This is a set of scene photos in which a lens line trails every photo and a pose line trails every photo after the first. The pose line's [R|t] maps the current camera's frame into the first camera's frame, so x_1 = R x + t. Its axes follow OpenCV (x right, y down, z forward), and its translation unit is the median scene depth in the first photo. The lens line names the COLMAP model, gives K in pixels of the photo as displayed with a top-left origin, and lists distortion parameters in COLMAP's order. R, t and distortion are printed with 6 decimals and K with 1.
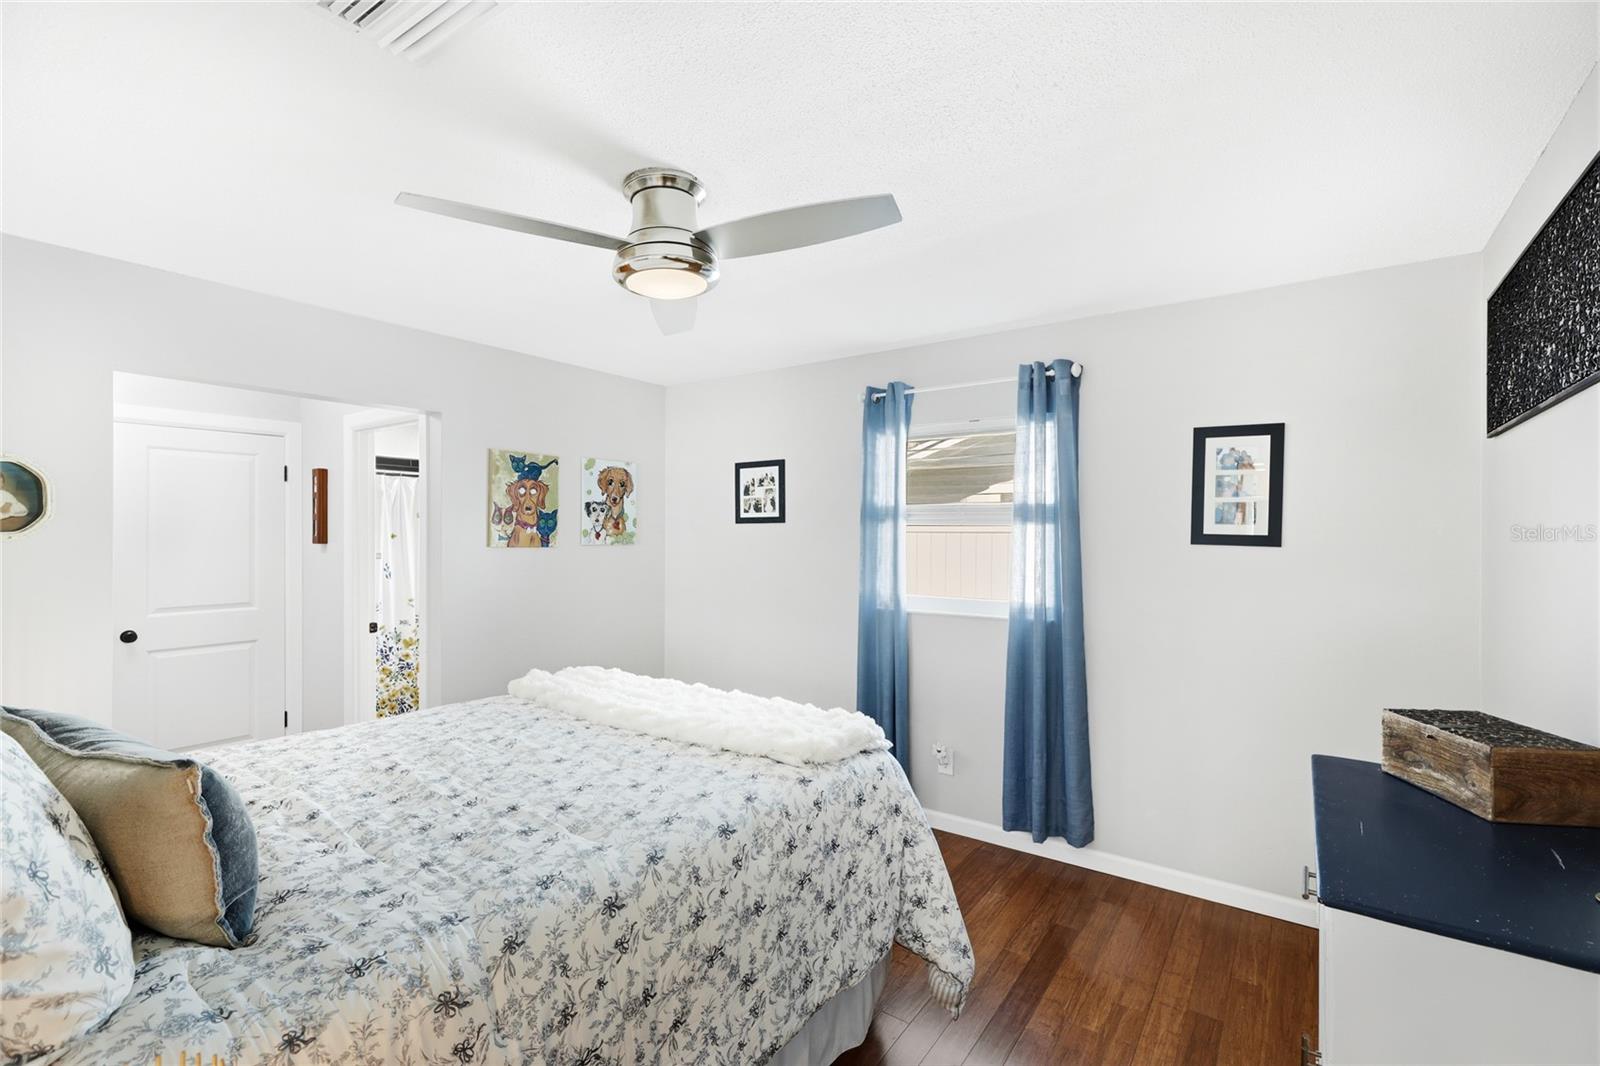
lens RADIAL K [[722.4, 0, 799.8], [0, 722.4, 530.8], [0, 0, 1]] dist [0.002768, -0.000759]
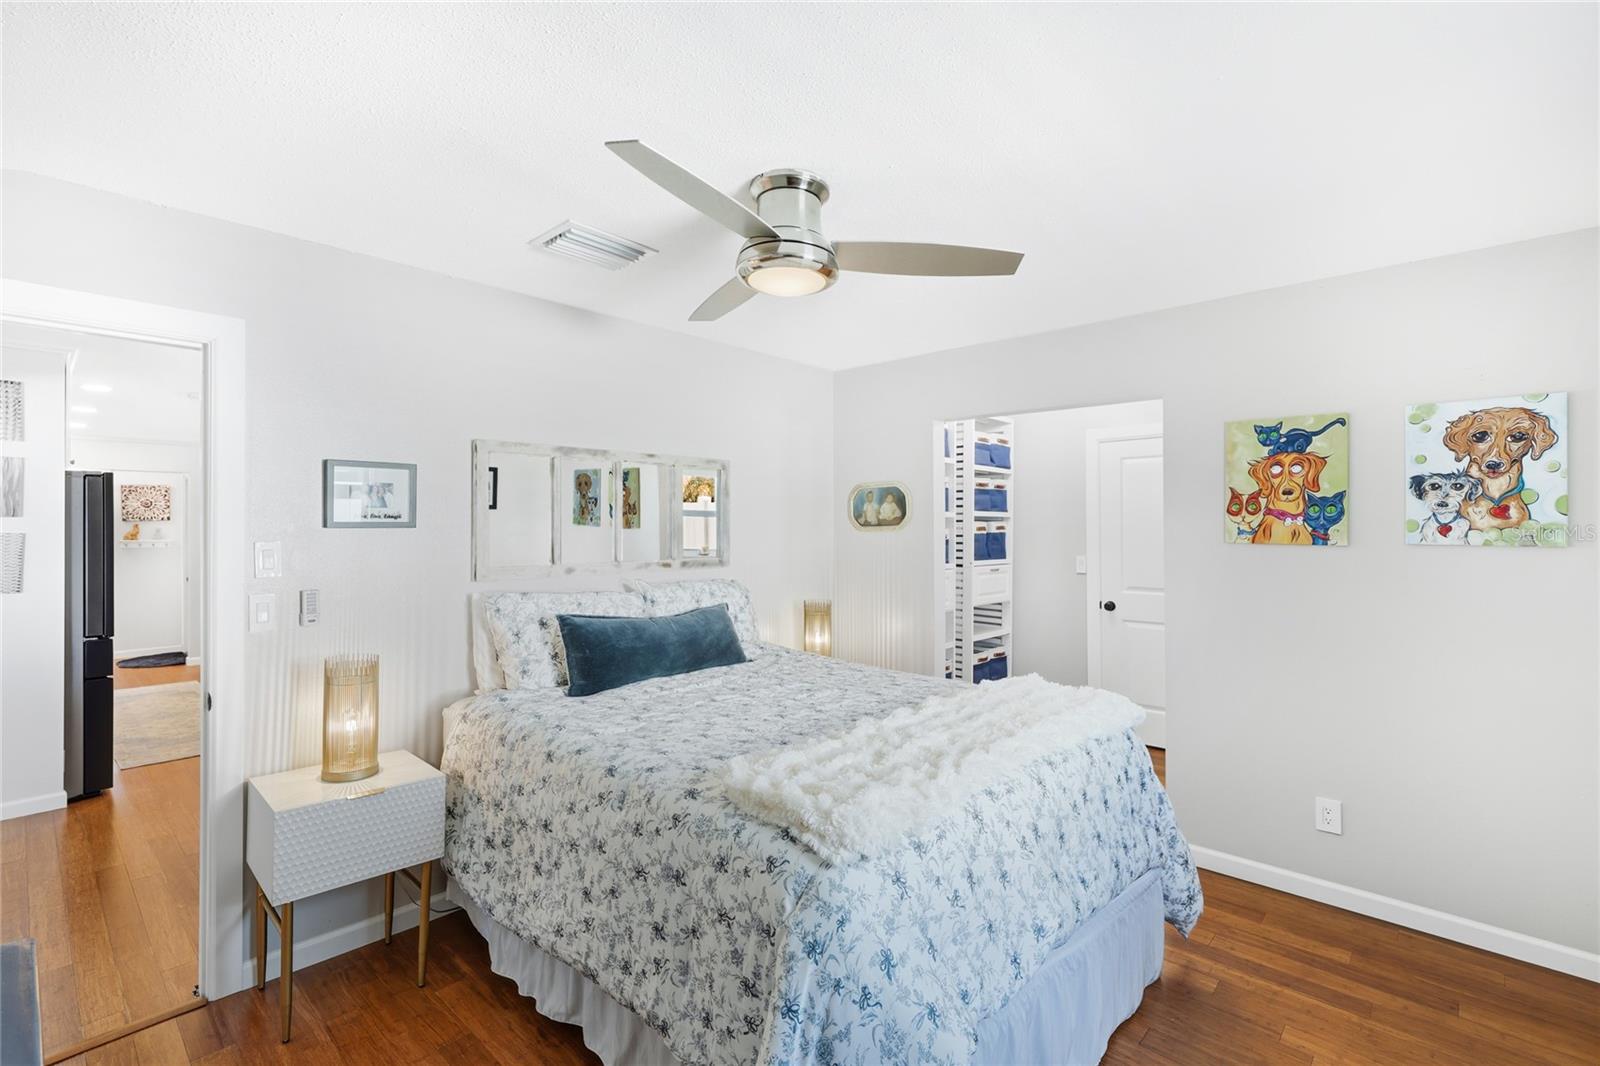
lens RADIAL K [[722.4, 0, 795.4], [0, 722.4, 531.6], [0, 0, 1]] dist [0.002768, -0.000759]
pose [[-0.138736, 0.004051, -0.990321, 0.427636], [0.001995, 0.999991, 0.003811, 0.005276], [0.990327, -0.001447, -0.138743, 0.602625]]
